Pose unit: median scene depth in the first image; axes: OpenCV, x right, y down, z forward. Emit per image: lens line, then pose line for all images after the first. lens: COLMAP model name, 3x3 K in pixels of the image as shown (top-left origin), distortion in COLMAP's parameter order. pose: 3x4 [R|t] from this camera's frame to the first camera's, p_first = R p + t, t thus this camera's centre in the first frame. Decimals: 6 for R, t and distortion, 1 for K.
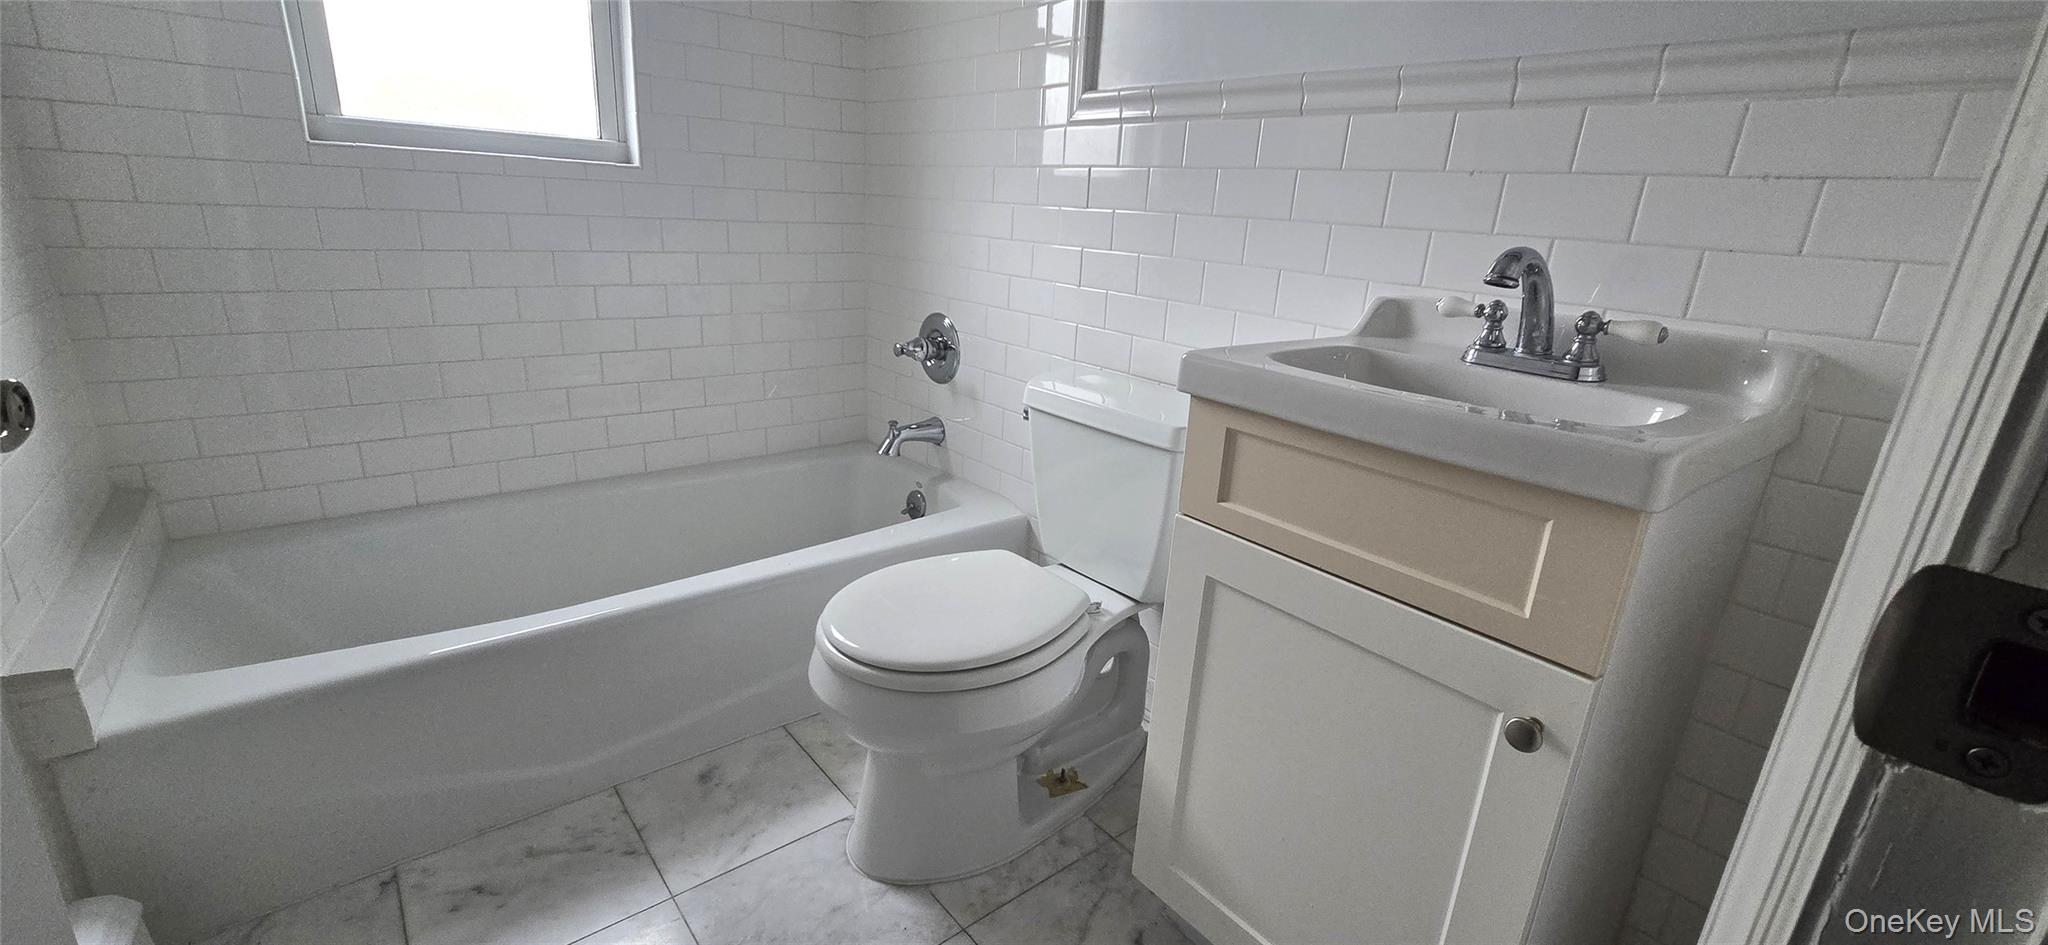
lens RADIAL K [[834.7, 0, 1034.3], [0, 834.7, 468.9], [0, 0, 1]] dist [-0.003475, -0.000315]
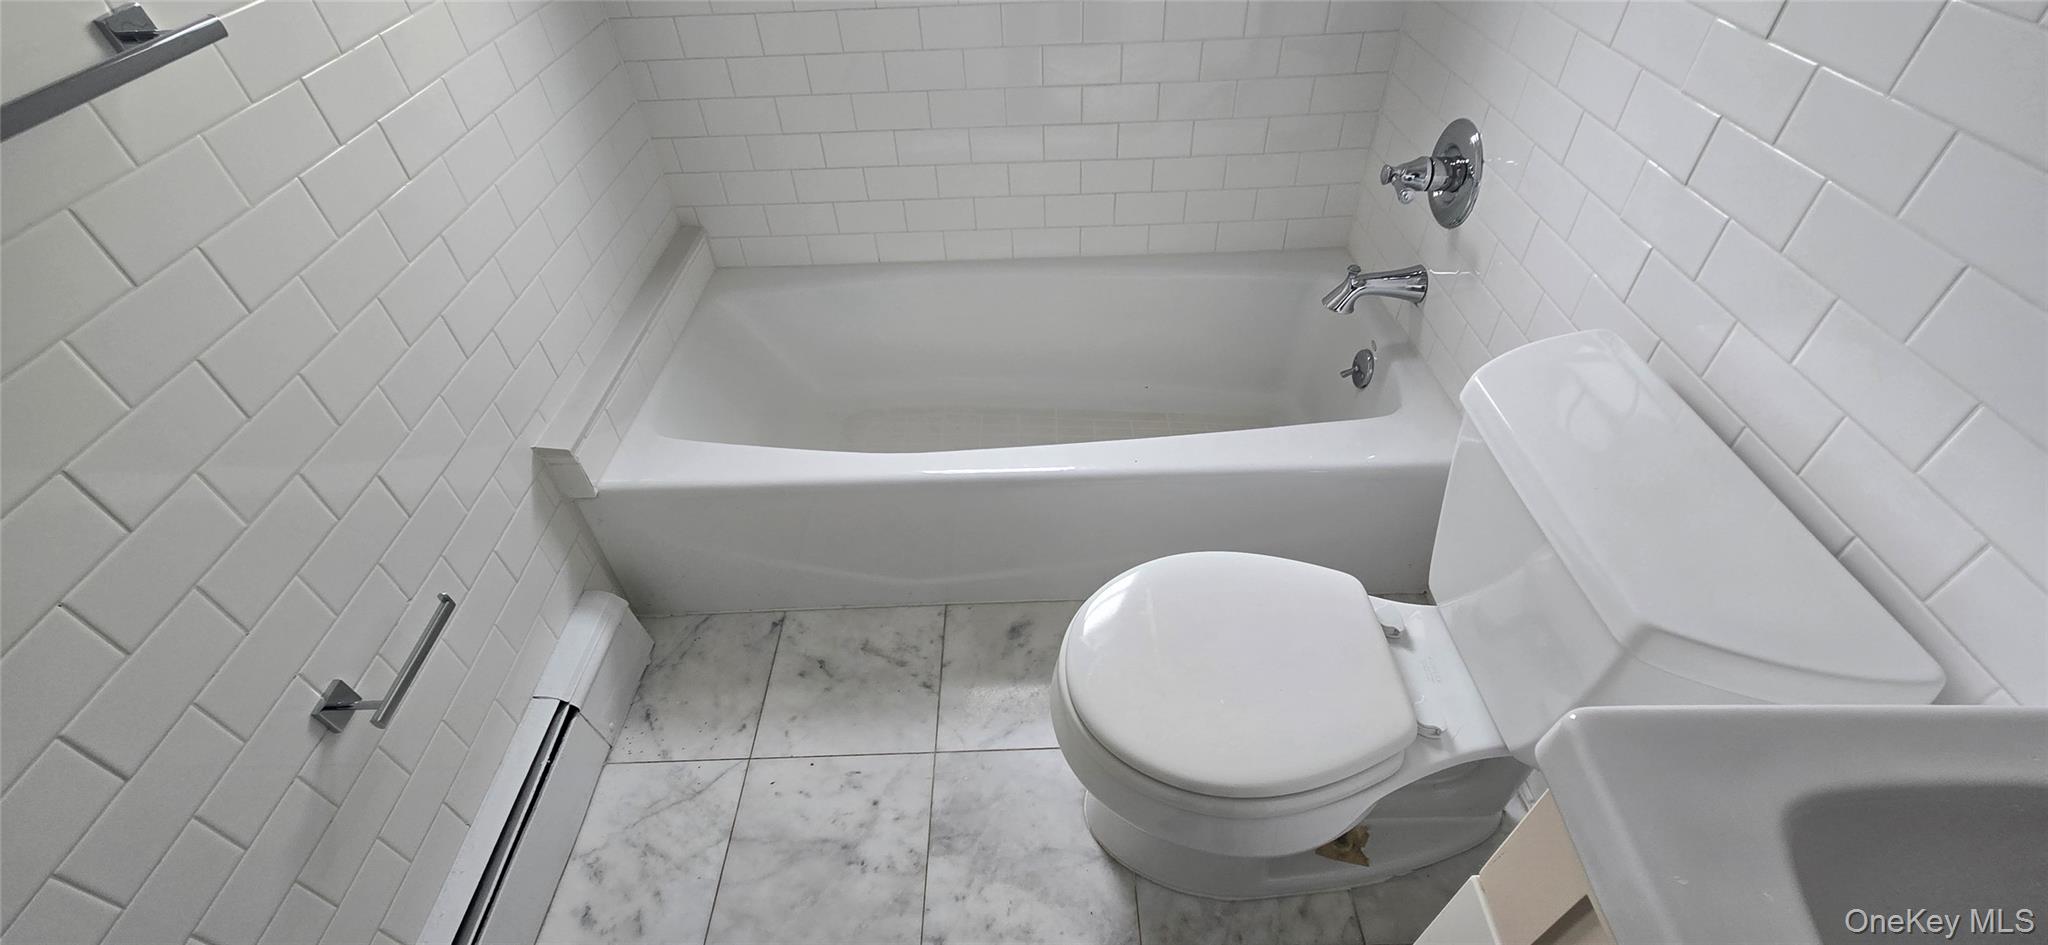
lens RADIAL K [[834.7, 0, 1036.2], [0, 834.7, 472.6], [0, 0, 1]] dist [-0.003475, -0.000315]
pose [[0.771846, 0.372279, -0.515424, 0.101216], [-0.117155, 0.880051, 0.460202, -0.327457], [0.624923, -0.294821, 0.722878, 0.365104]]
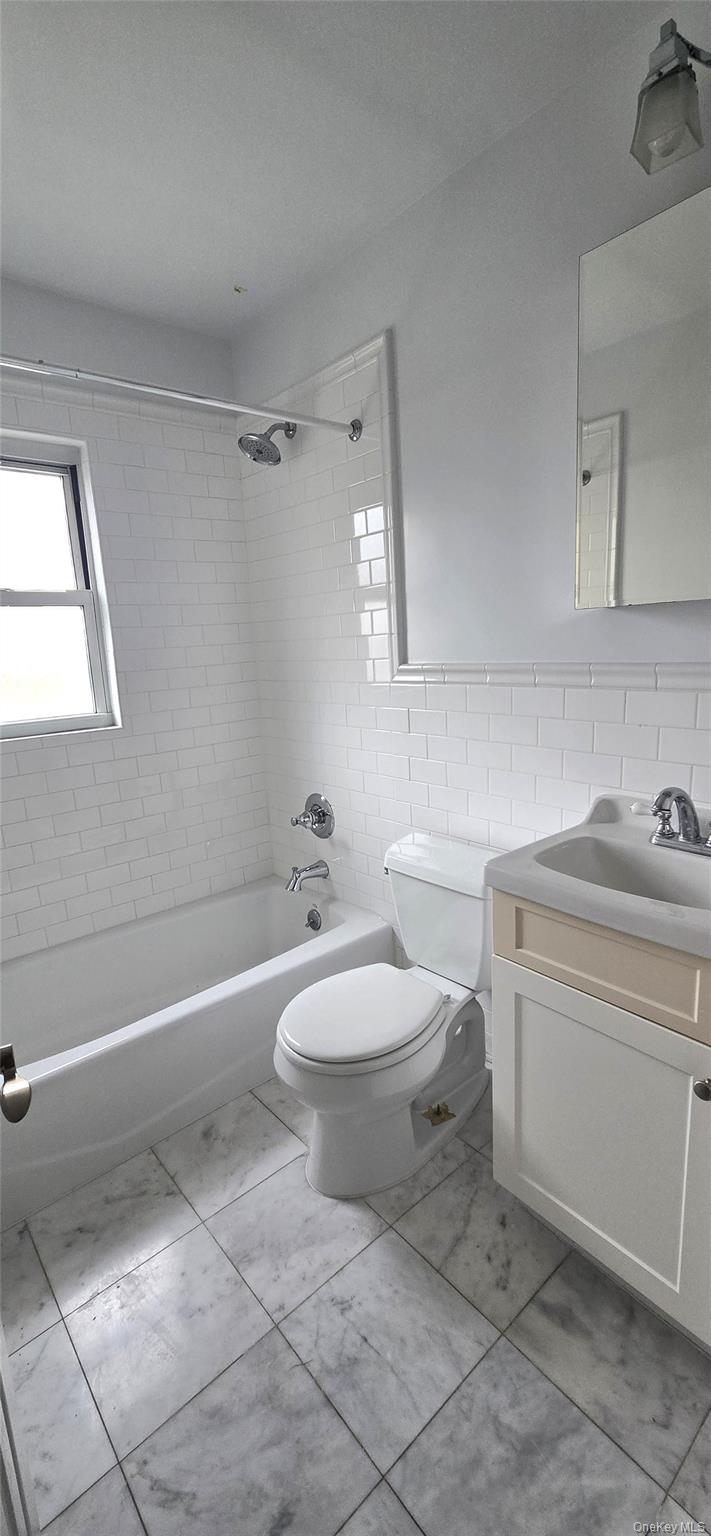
lens RADIAL K [[626.1, 0, 358.7], [0, 626.1, 773.9], [0, 0, 1]] dist [-0.003475, -0.000315]
pose [[0.993756, -0.110630, -0.014478, -0.030576], [0.108760, 0.989467, -0.095527, -0.166777], [0.024894, 0.093356, 0.995322, -0.227572]]
